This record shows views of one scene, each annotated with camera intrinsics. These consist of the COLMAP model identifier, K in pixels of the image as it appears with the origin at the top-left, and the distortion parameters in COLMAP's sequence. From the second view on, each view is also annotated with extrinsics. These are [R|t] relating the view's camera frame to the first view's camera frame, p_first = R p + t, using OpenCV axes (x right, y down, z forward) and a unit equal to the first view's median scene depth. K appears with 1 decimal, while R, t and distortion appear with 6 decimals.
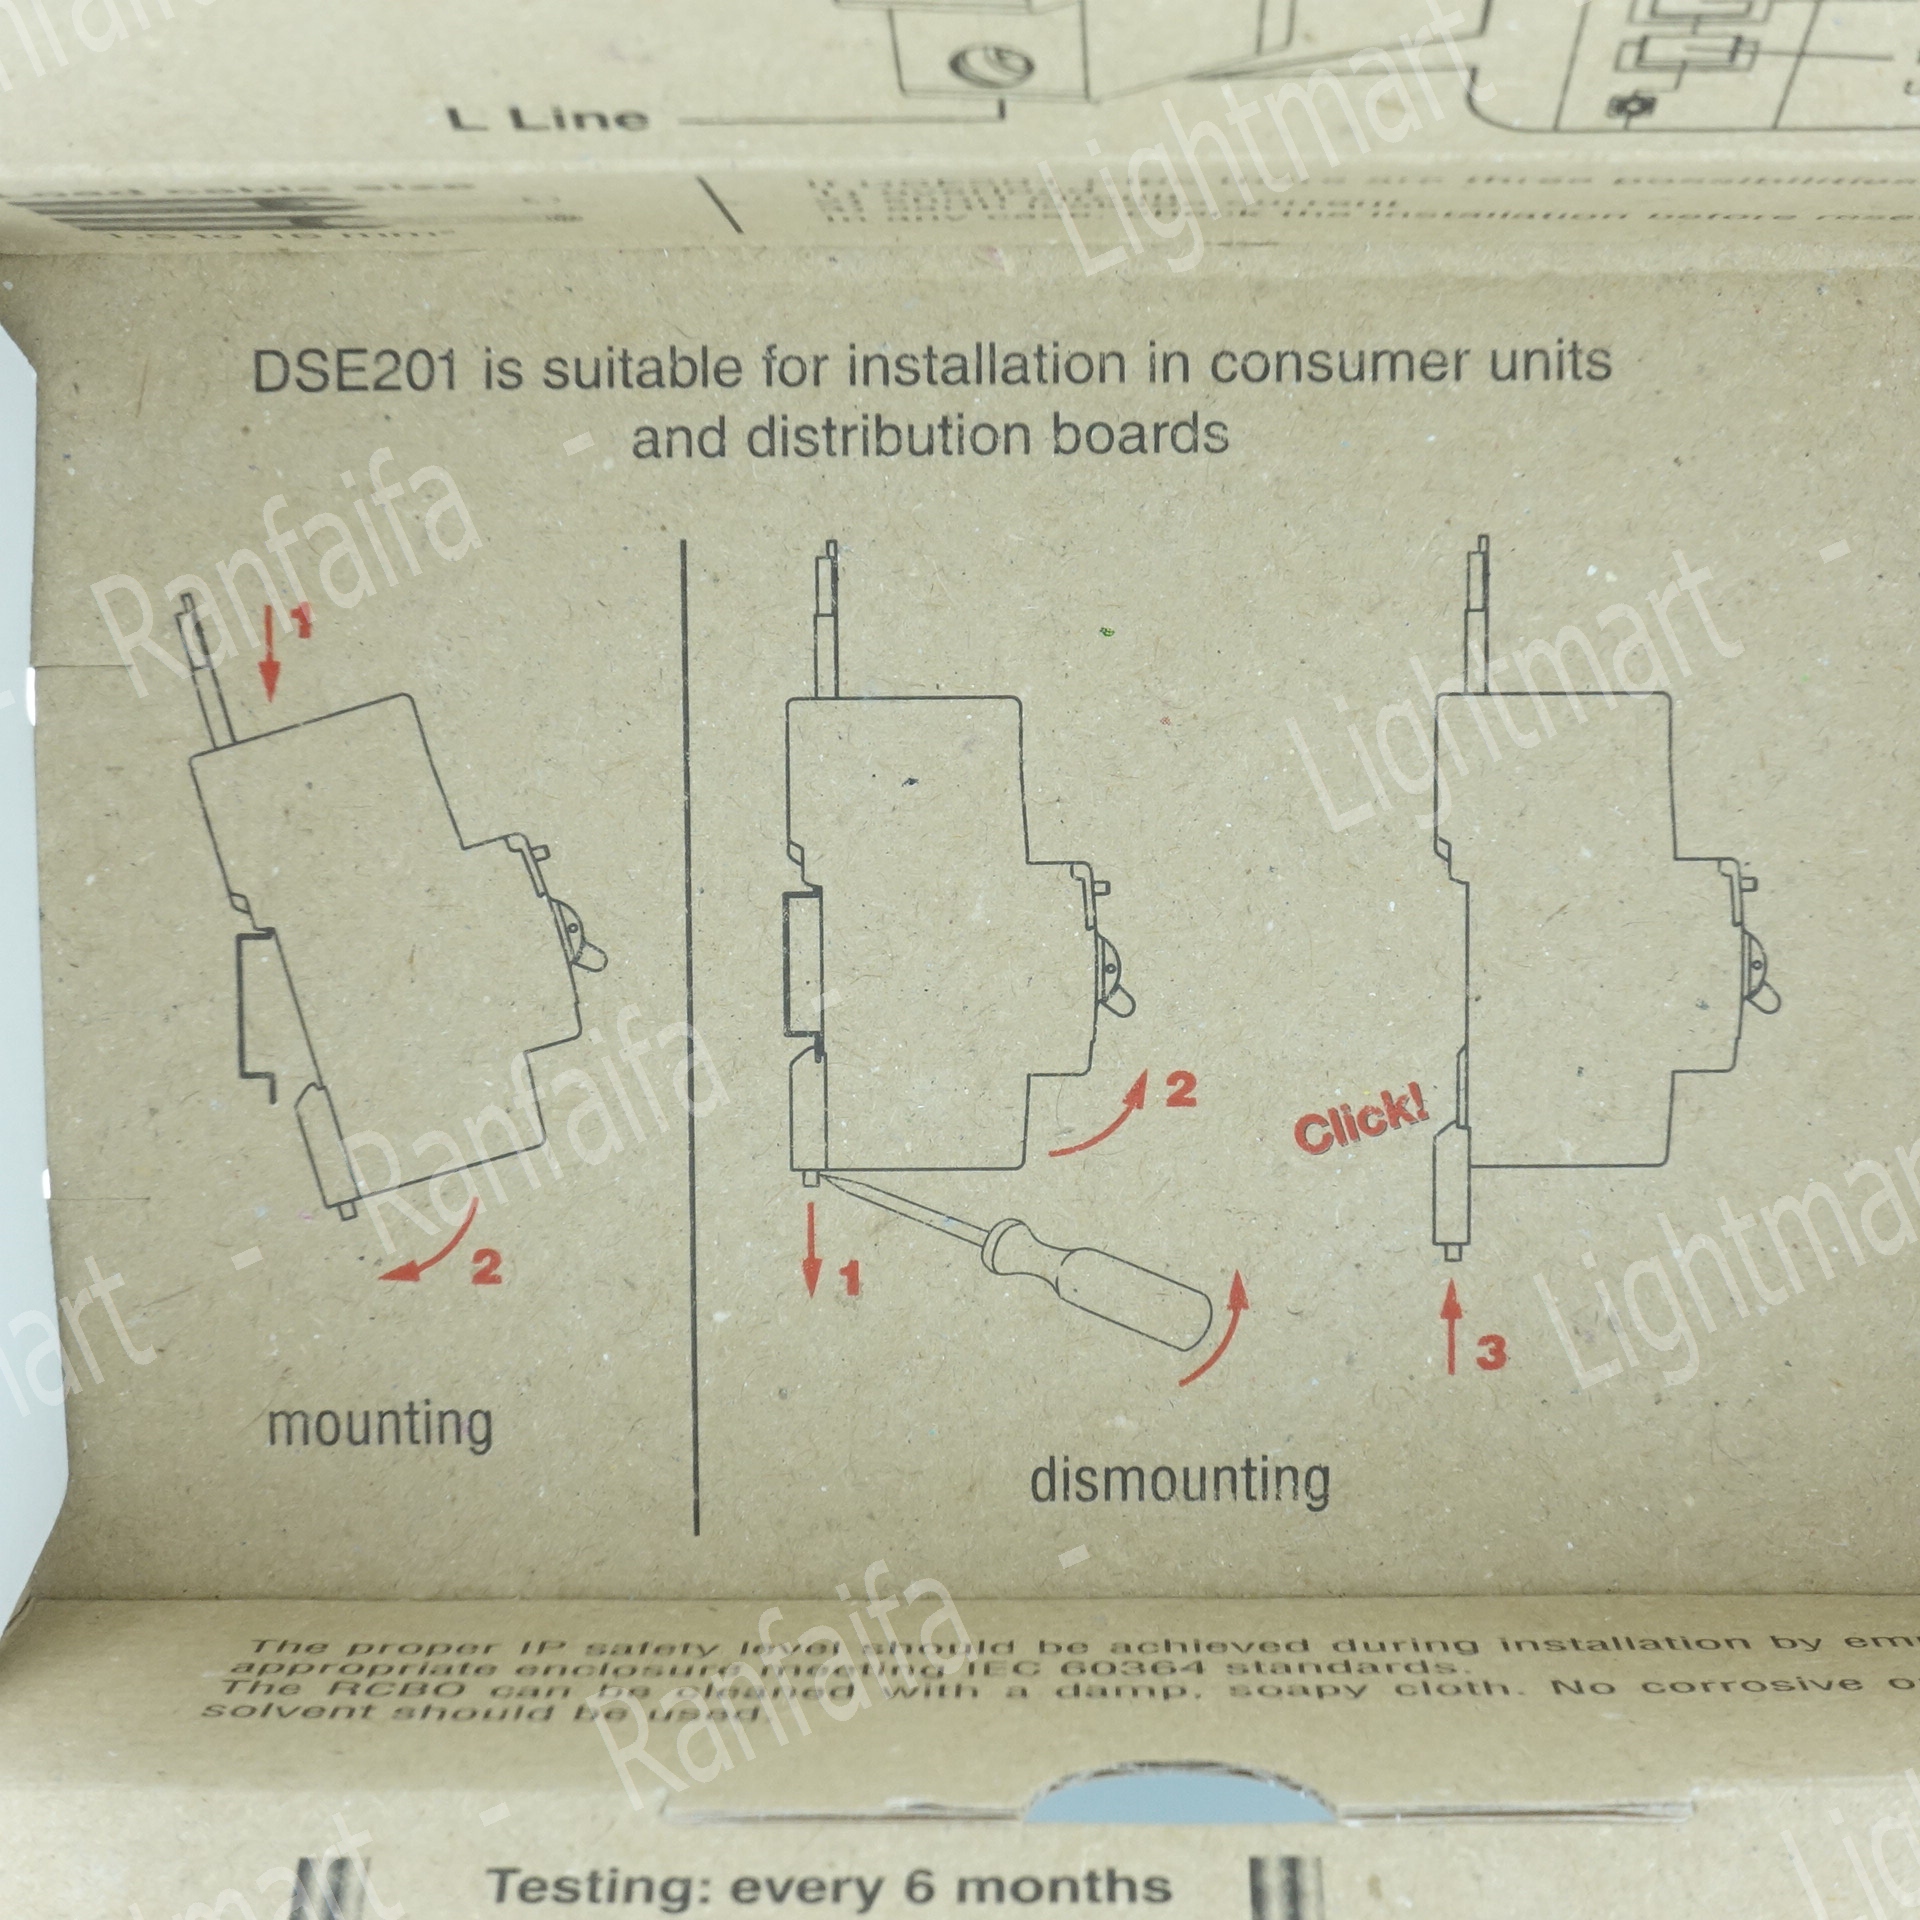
lens RADIAL K [[4032.9, 0, 961.0], [0, 4032.9, 960.0], [0, 0, 1]] dist [-0.065126, 0.000000]
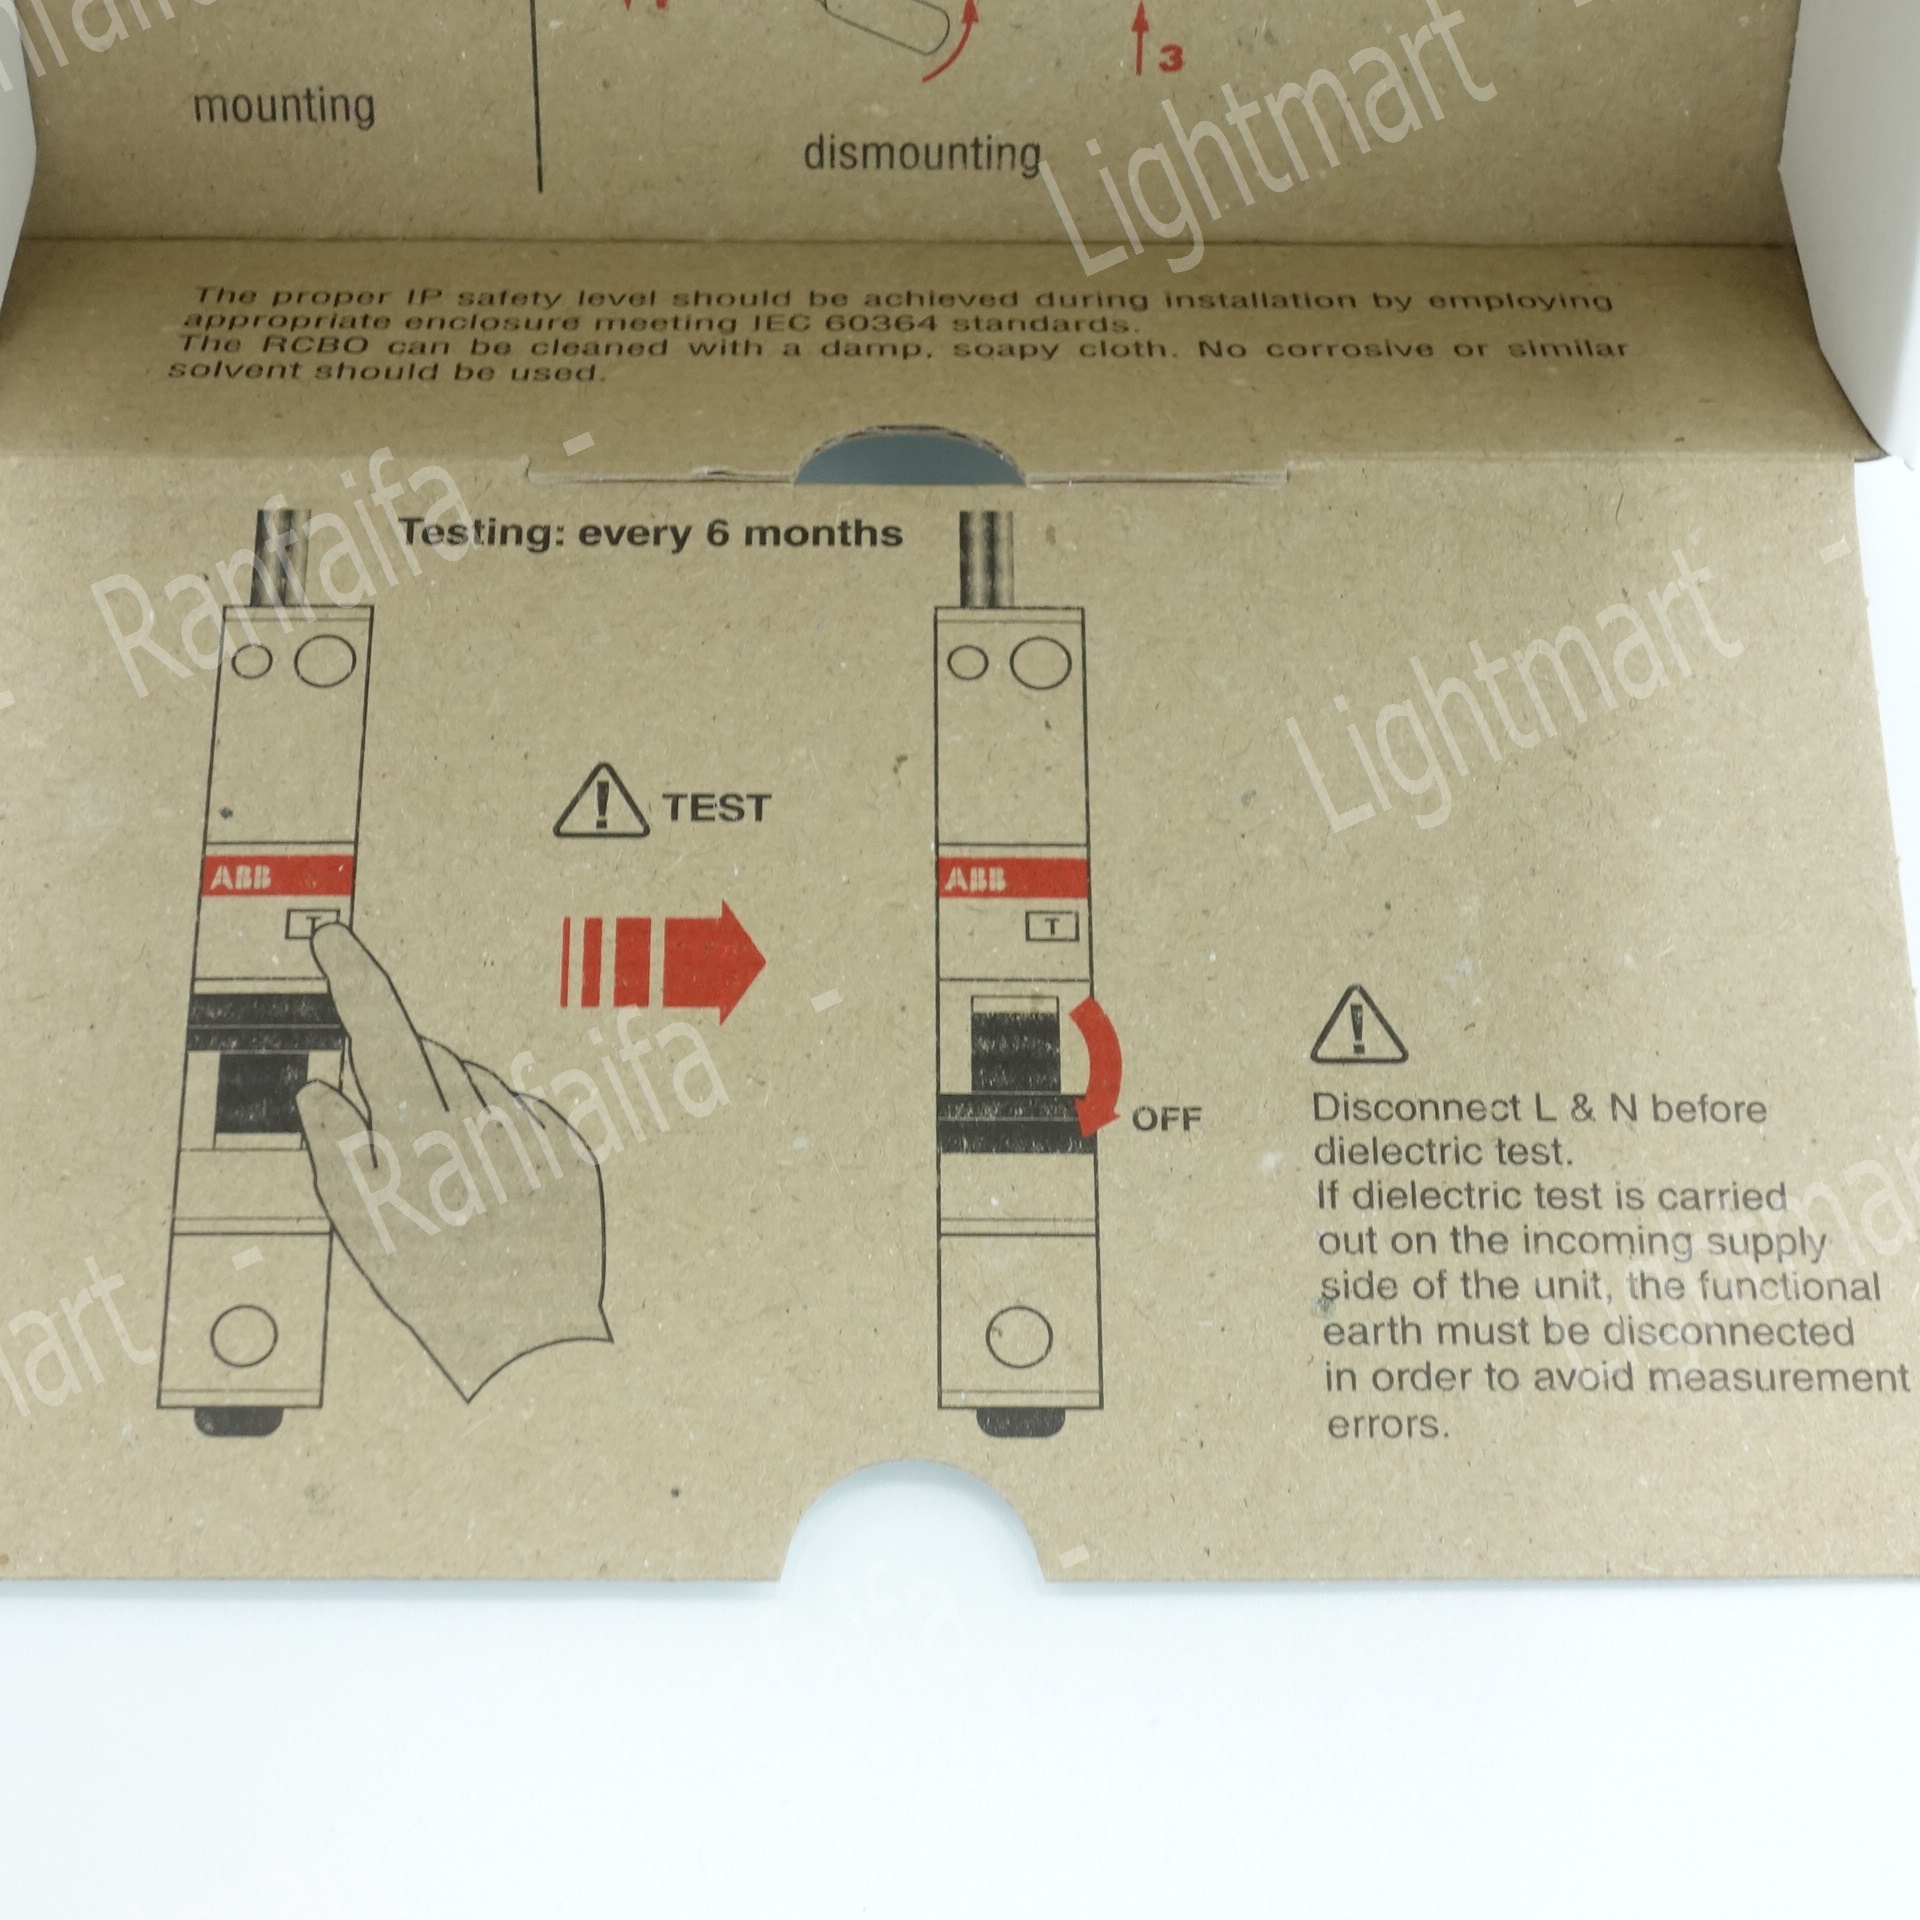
lens RADIAL K [[4032.9, 0, 959.1], [0, 4032.9, 960.0], [0, 0, 1]] dist [-0.065126, 0.000000]
pose [[0.998985, -0.004556, 0.044824, 0.008570], [-0.017115, 0.881928, 0.471074, -0.257468], [-0.041678, -0.471363, 0.880954, -0.247601]]
